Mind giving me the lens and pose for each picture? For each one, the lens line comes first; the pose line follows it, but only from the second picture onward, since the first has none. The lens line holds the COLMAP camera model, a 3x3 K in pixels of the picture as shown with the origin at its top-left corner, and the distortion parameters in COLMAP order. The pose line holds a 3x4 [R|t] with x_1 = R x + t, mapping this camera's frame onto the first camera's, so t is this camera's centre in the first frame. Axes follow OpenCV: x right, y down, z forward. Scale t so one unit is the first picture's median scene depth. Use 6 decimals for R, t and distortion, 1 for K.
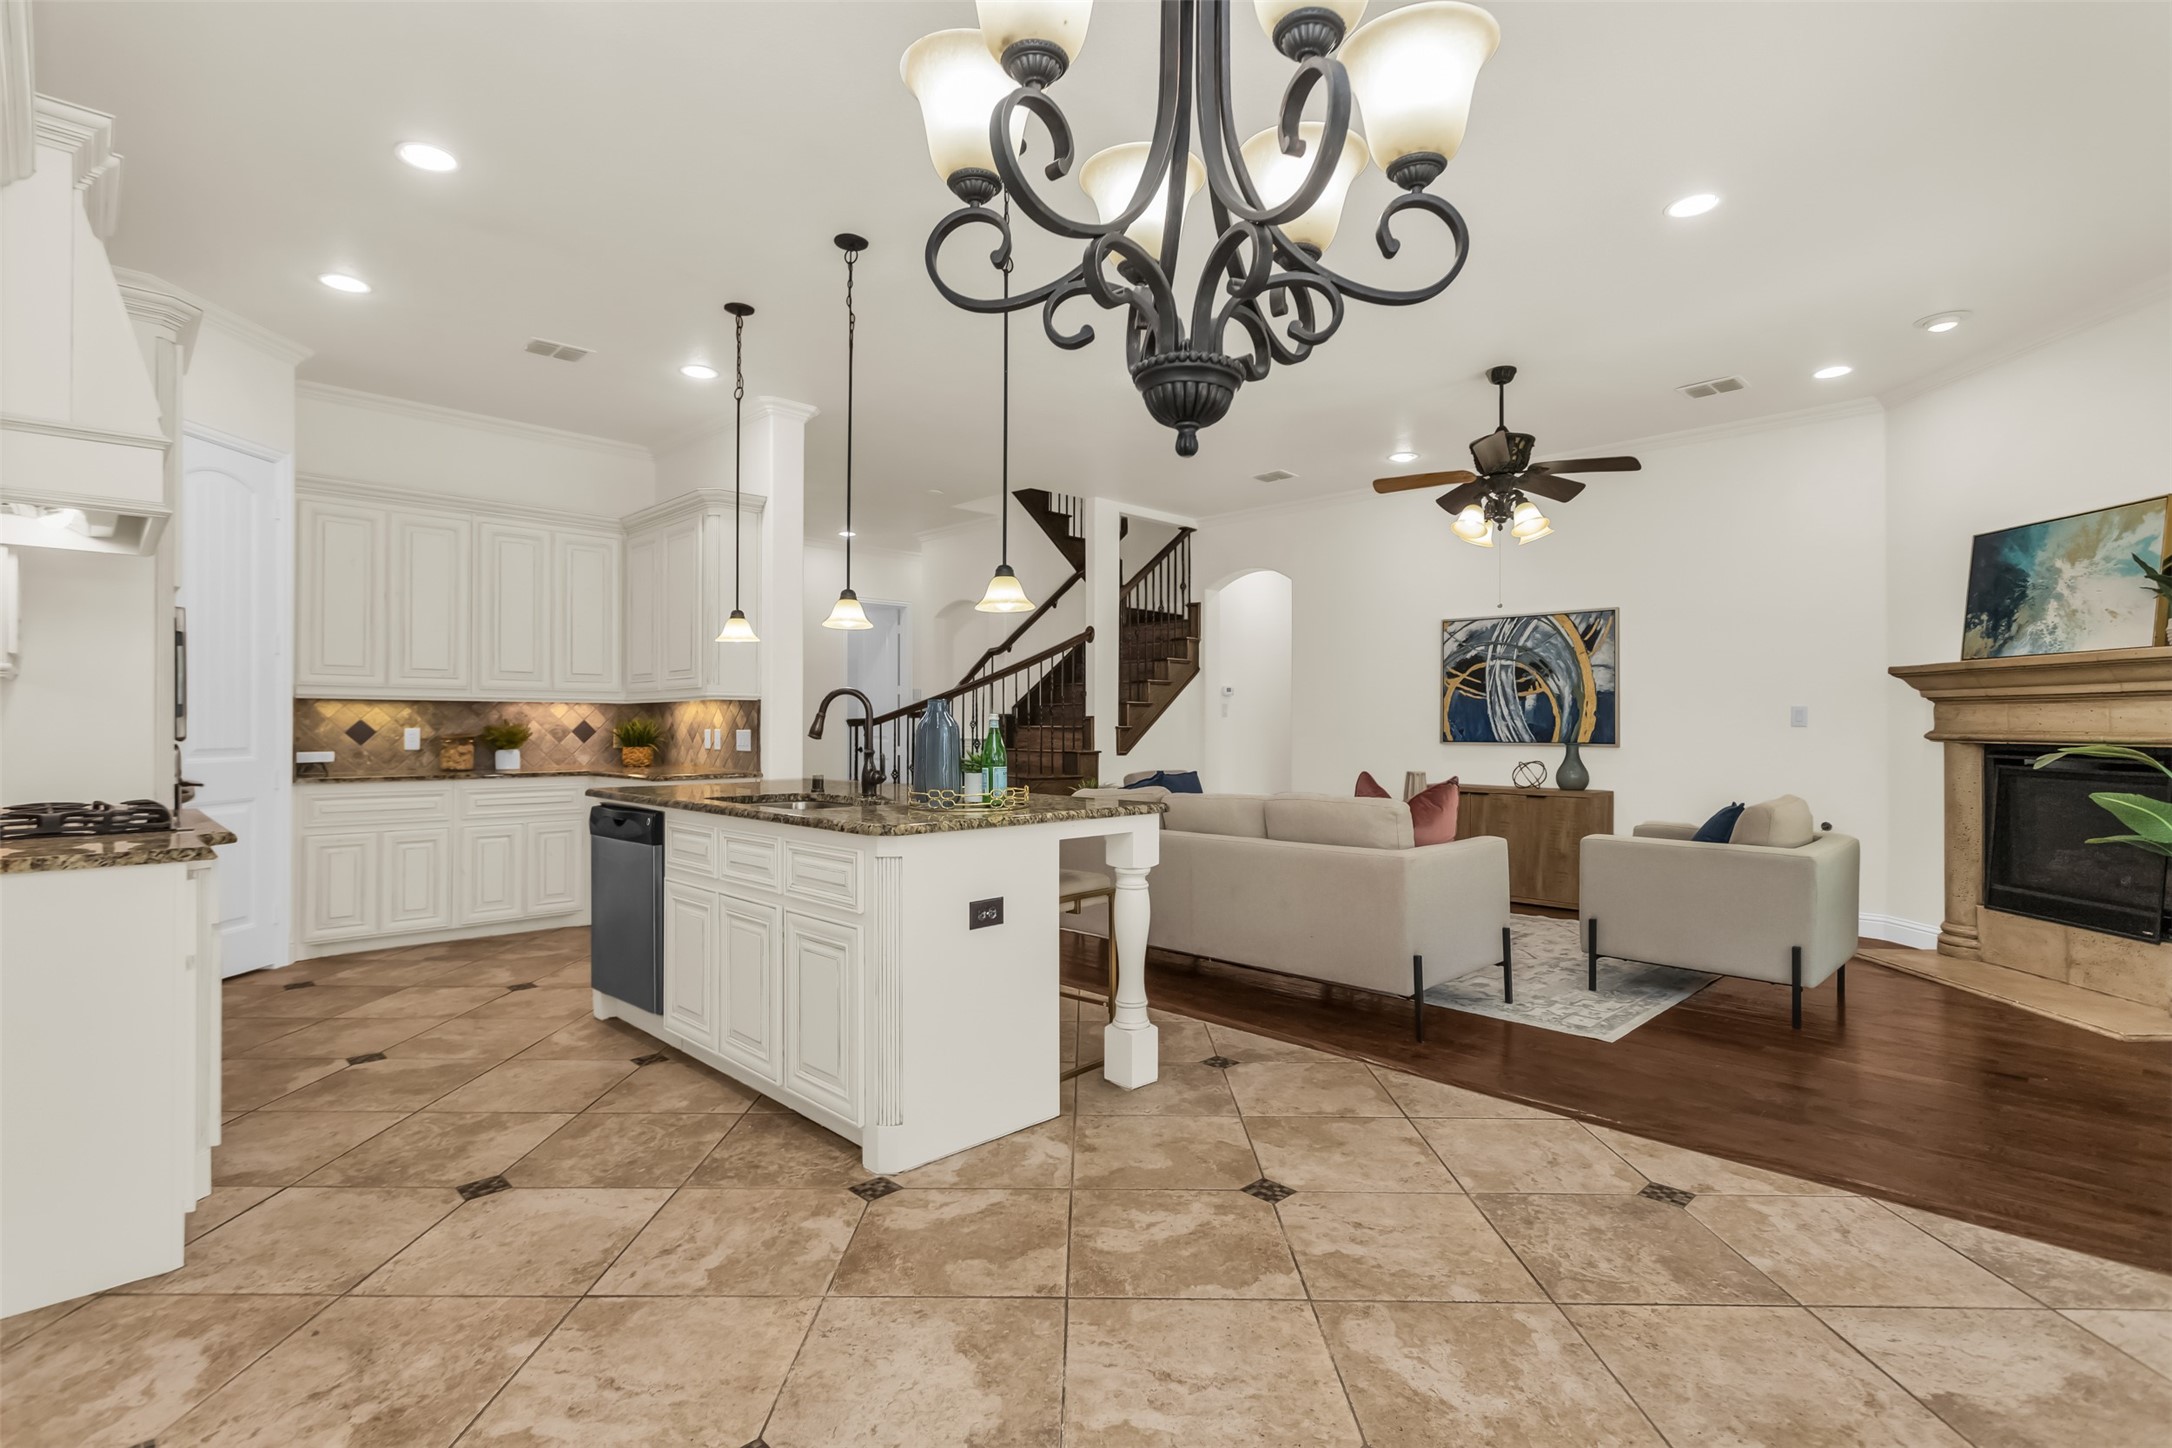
lens RADIAL K [[1037.8, 0, 1082.3], [0, 1037.8, 720.4], [0, 0, 1]] dist [-0.000010, 0.000910]
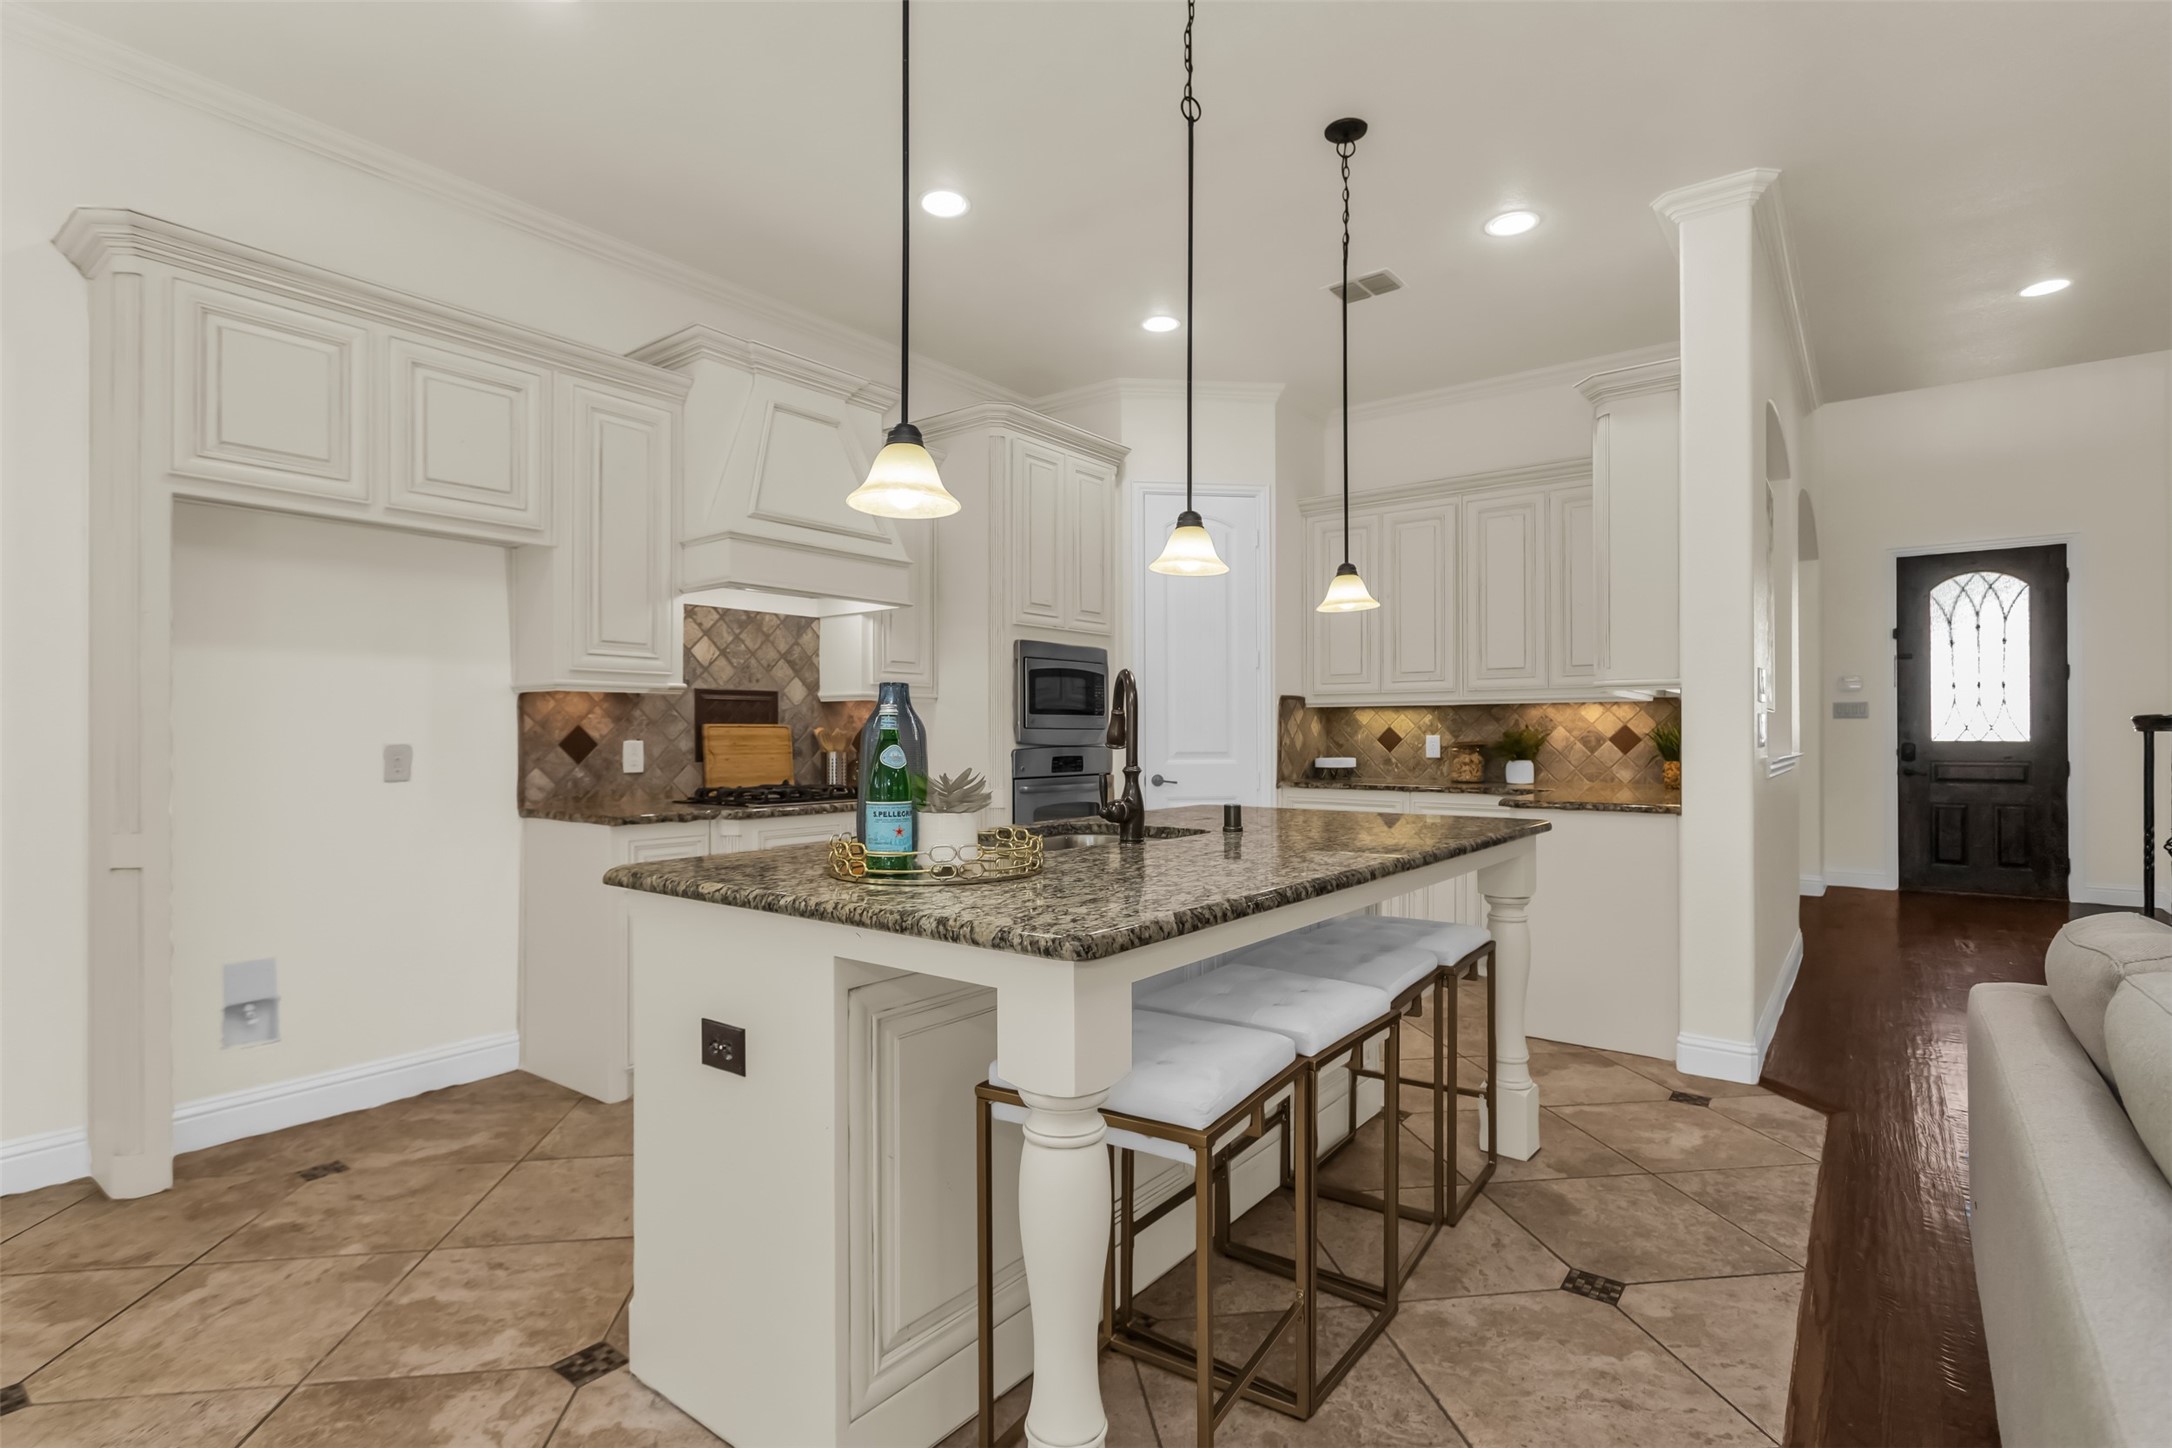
lens RADIAL K [[1037.8, 0, 1075.6], [0, 1037.8, 729.2], [0, 0, 1]] dist [-0.000010, 0.000910]
pose [[0.135895, -0.007251, -0.990697, 0.281355], [0.006692, 0.999957, -0.006401, 0.006569], [0.990701, -0.005760, 0.135938, 0.611079]]
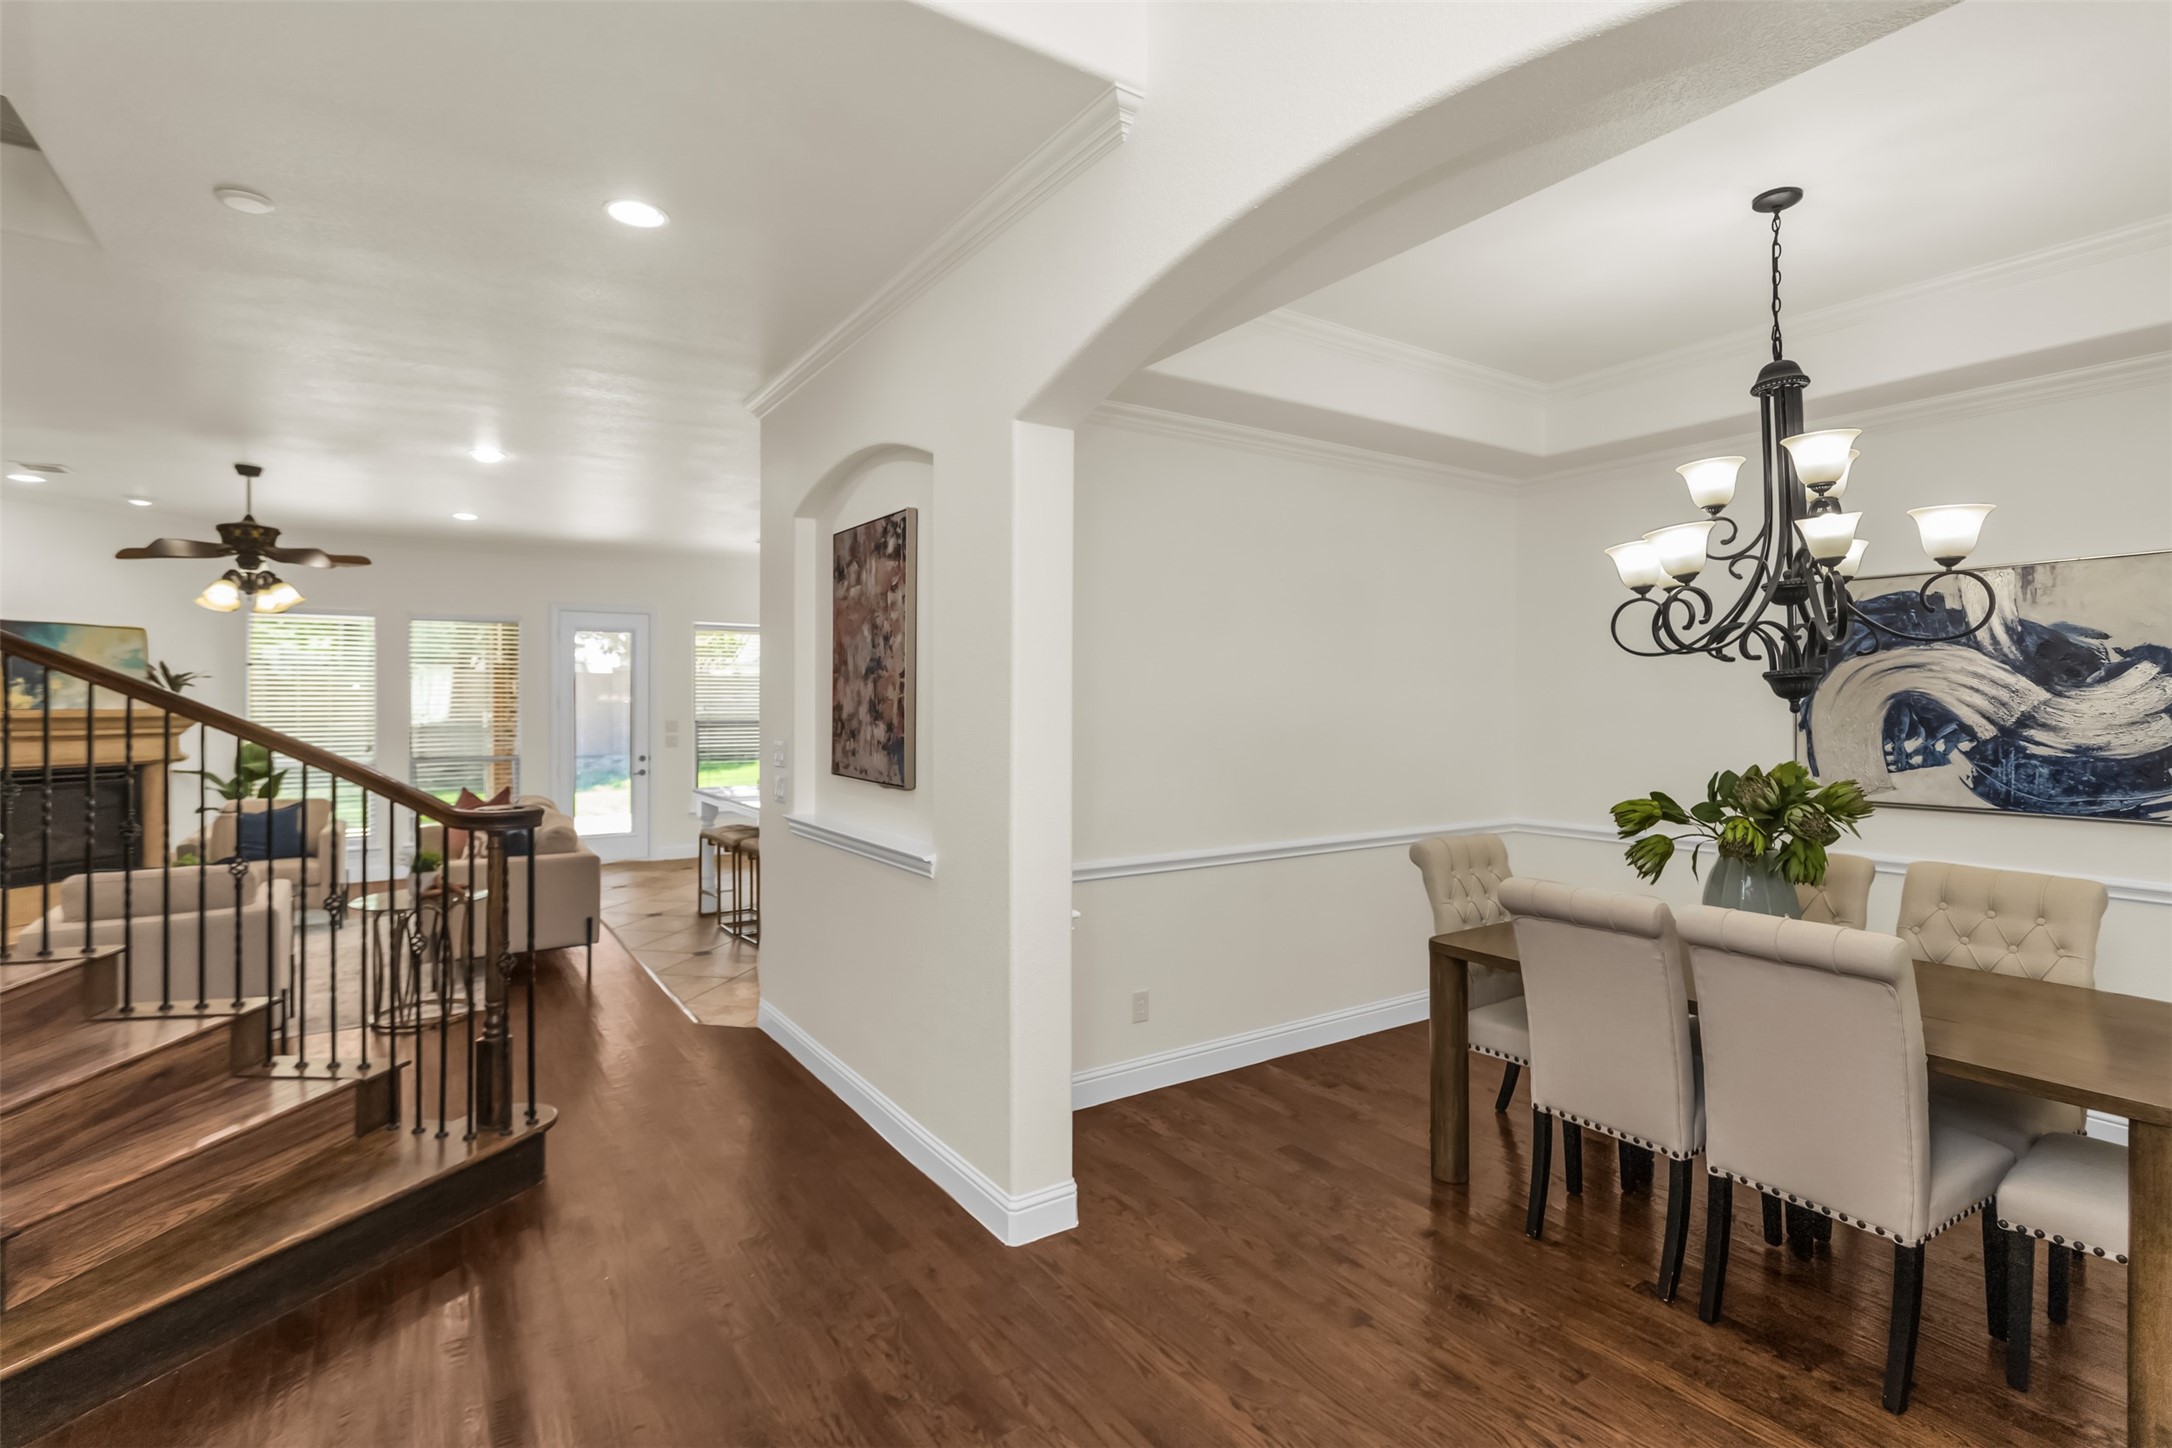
lens RADIAL K [[1037.8, 0, 1079.4], [0, 1037.8, 705.4], [0, 0, 1]] dist [-0.000010, 0.000910]
pose [[-0.980861, -0.003578, 0.194675, -0.762986], [-0.004016, 0.999990, -0.001854, -0.064462], [-0.194667, -0.002600, -0.980866, 1.970706]]
